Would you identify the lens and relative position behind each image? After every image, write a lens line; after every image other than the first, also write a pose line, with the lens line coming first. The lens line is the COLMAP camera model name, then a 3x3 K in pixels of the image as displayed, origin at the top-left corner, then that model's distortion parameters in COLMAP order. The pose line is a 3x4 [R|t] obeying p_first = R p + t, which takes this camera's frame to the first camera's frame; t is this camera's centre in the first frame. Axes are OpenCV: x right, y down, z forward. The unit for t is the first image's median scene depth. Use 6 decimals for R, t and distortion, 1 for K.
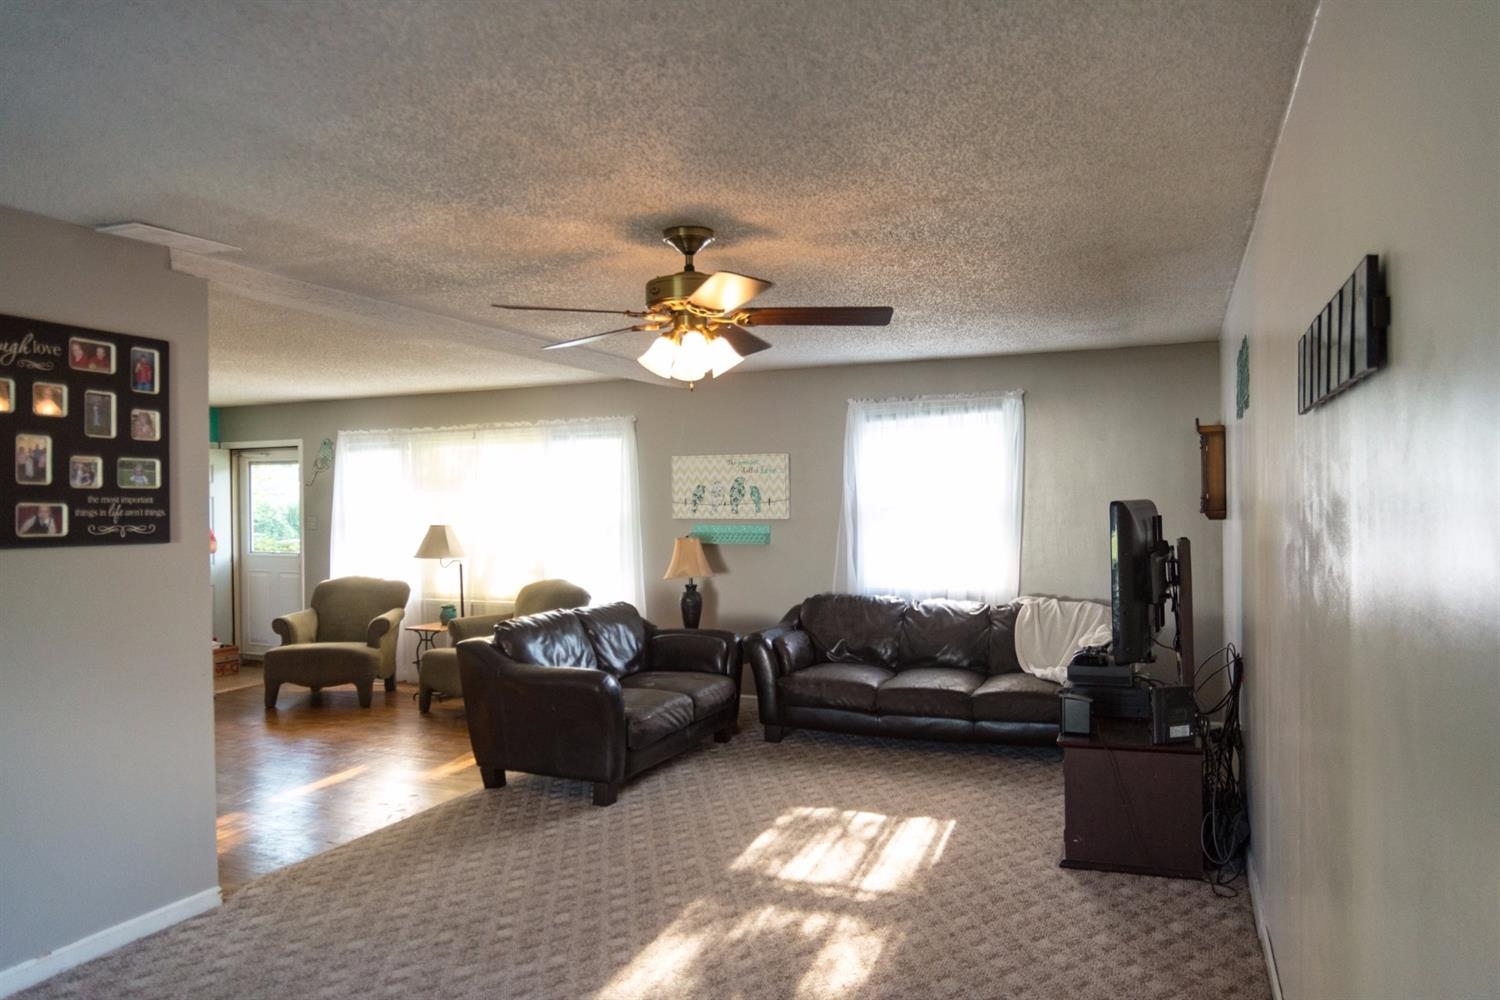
lens RADIAL K [[1048.6, 0, 758.3], [0, 1048.6, 497.6], [0, 0, 1]] dist [-0.008886, -0.002571]
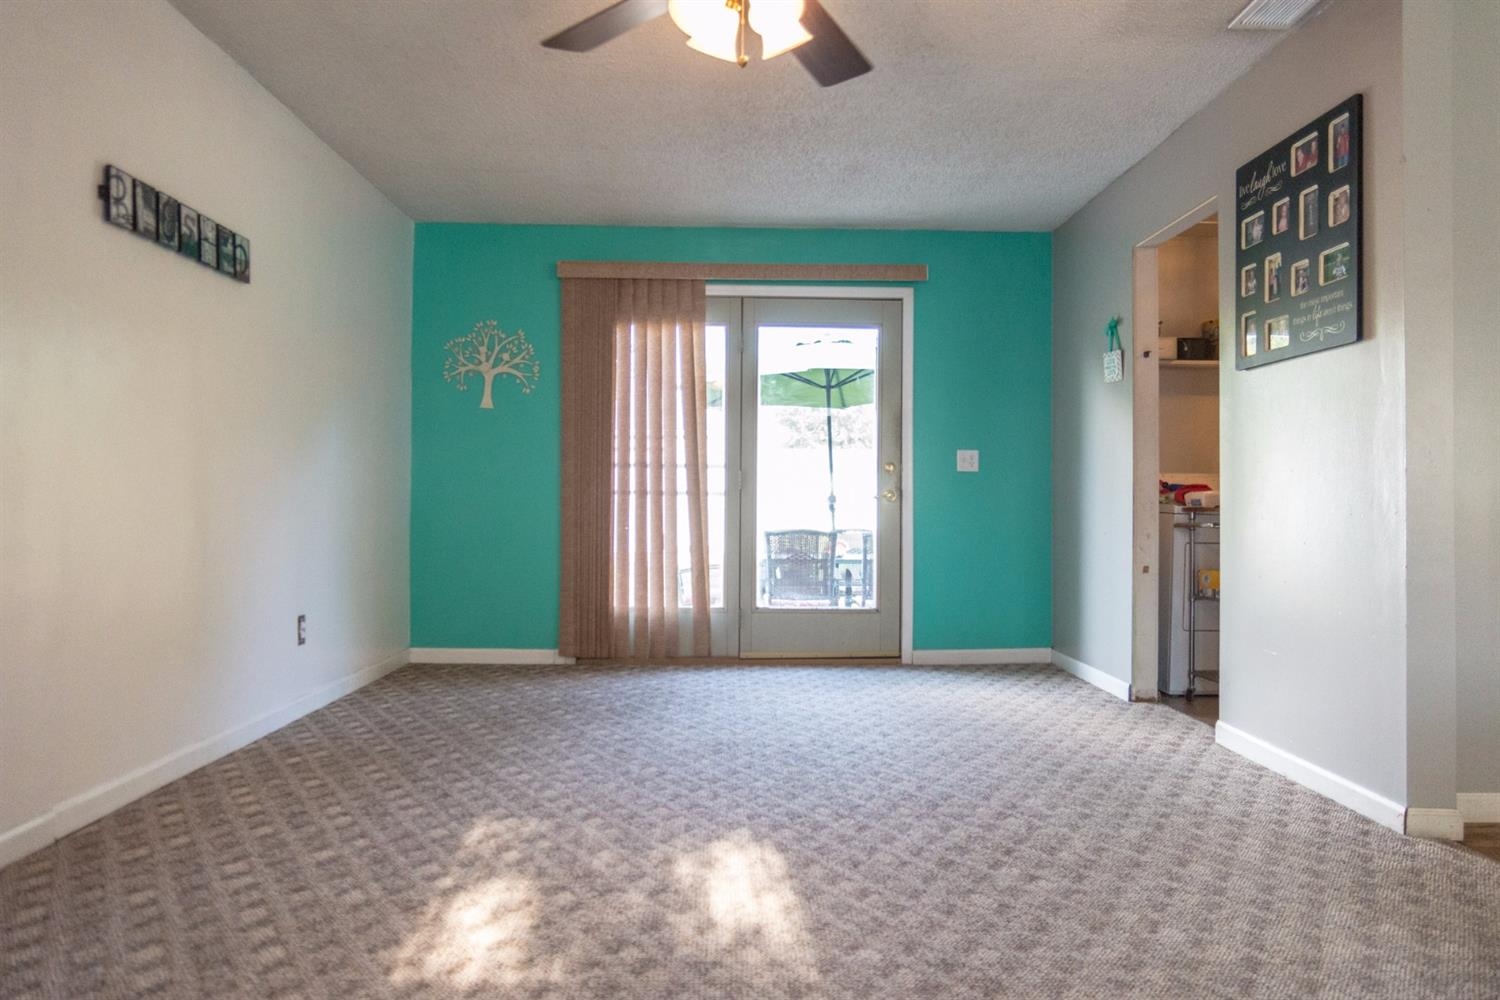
lens RADIAL K [[1048.6, 0, 758.3], [0, 1048.6, 497.6], [0, 0, 1]] dist [-0.008886, -0.002571]
pose [[-0.913737, 0.002737, -0.406296, 0.198515], [0.005836, 0.999963, -0.006389, 0.173591], [0.406264, -0.008209, -0.913719, 1.604434]]
